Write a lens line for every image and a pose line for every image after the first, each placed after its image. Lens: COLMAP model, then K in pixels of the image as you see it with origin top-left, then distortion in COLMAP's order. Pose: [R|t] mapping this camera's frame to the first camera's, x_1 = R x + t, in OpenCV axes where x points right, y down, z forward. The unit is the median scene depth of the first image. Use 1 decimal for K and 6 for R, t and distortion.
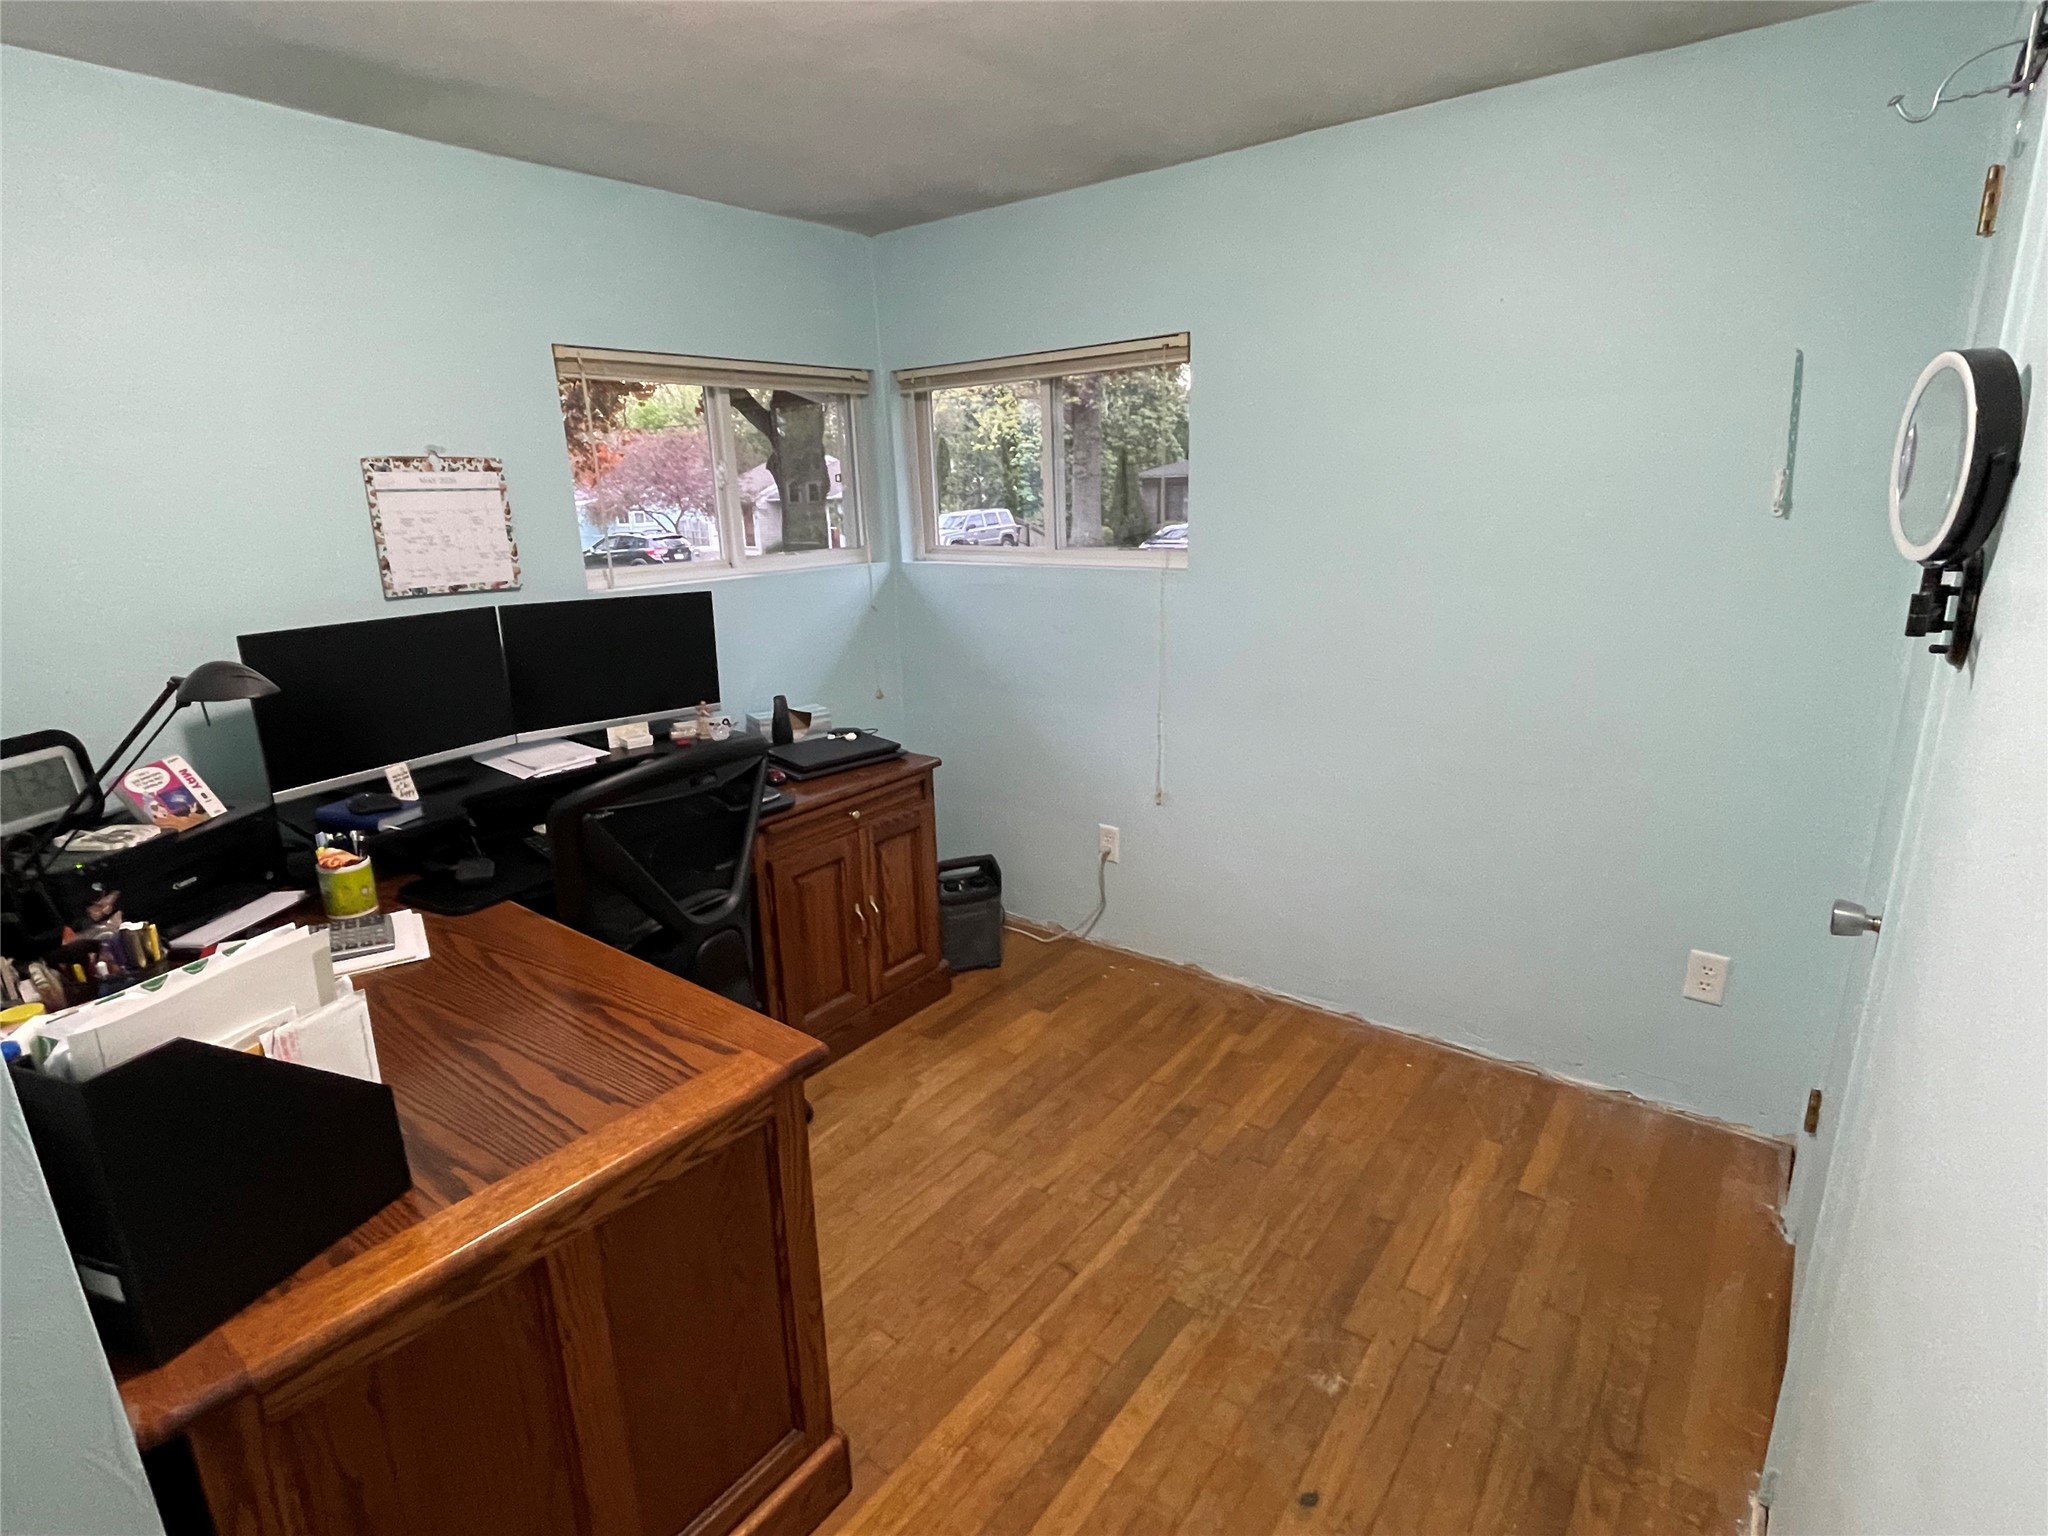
lens RADIAL K [[1029.2, 0, 1020.1], [0, 1029.2, 762.4], [0, 0, 1]] dist [-0.001308, -0.000091]
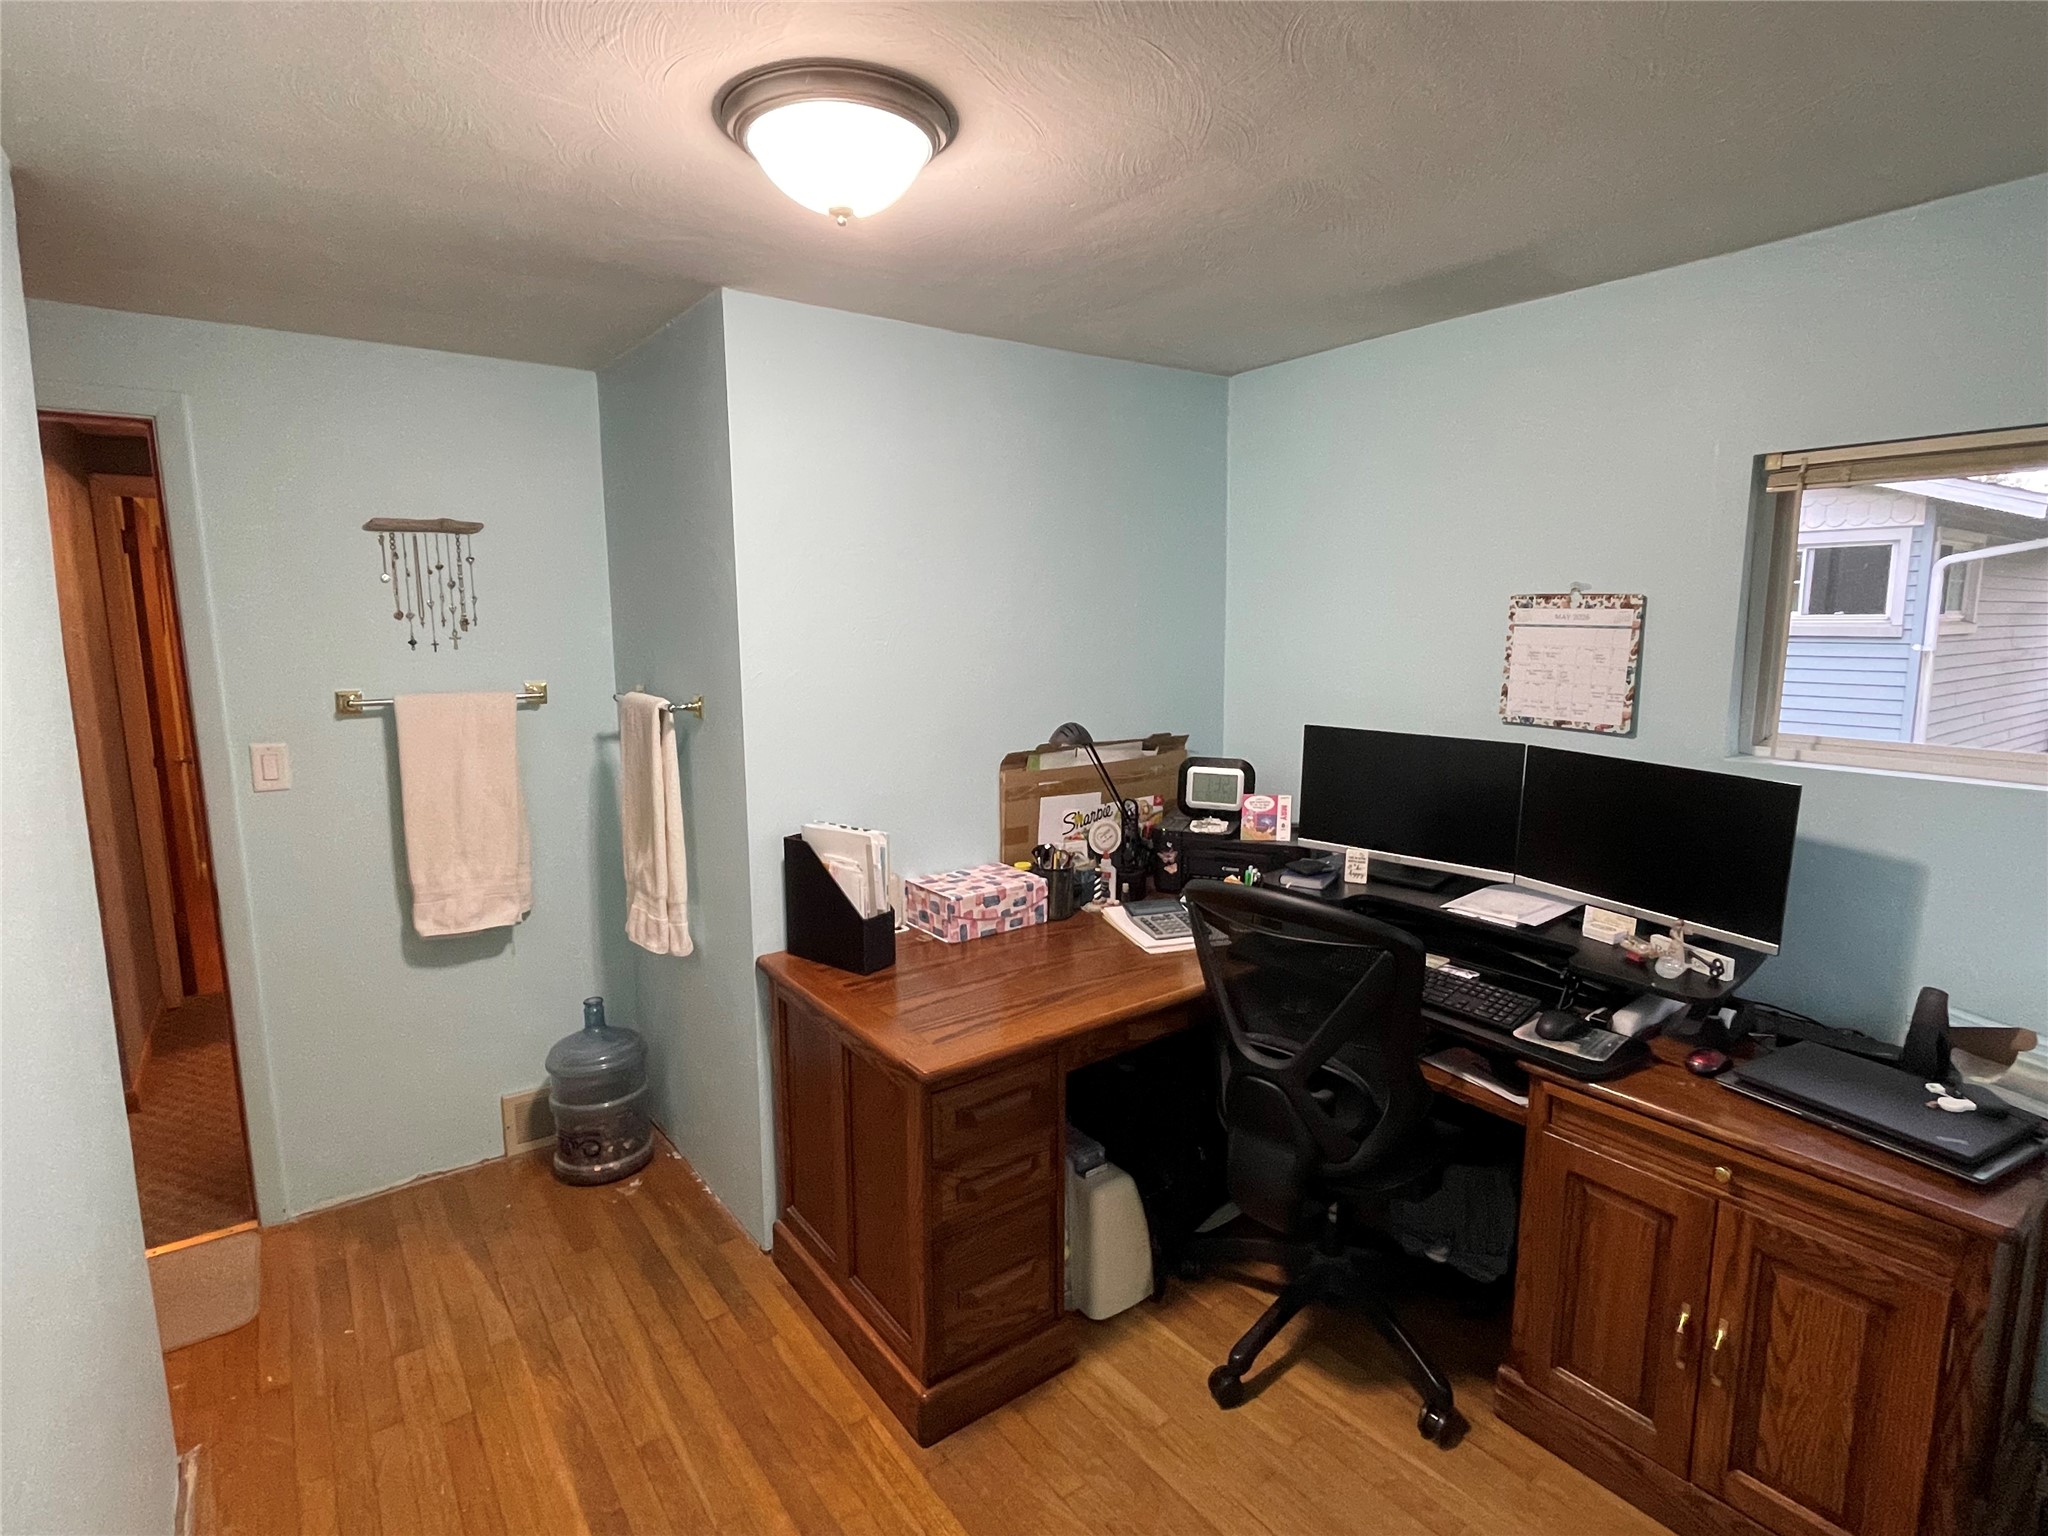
lens RADIAL K [[1029.2, 0, 1020.1], [0, 1029.2, 762.4], [0, 0, 1]] dist [-0.001308, -0.000091]
pose [[-0.272420, 0.168674, -0.947278, 0.553691], [-0.240022, 0.941477, 0.236667, -0.251172], [0.931760, 0.291841, -0.215992, 0.764949]]
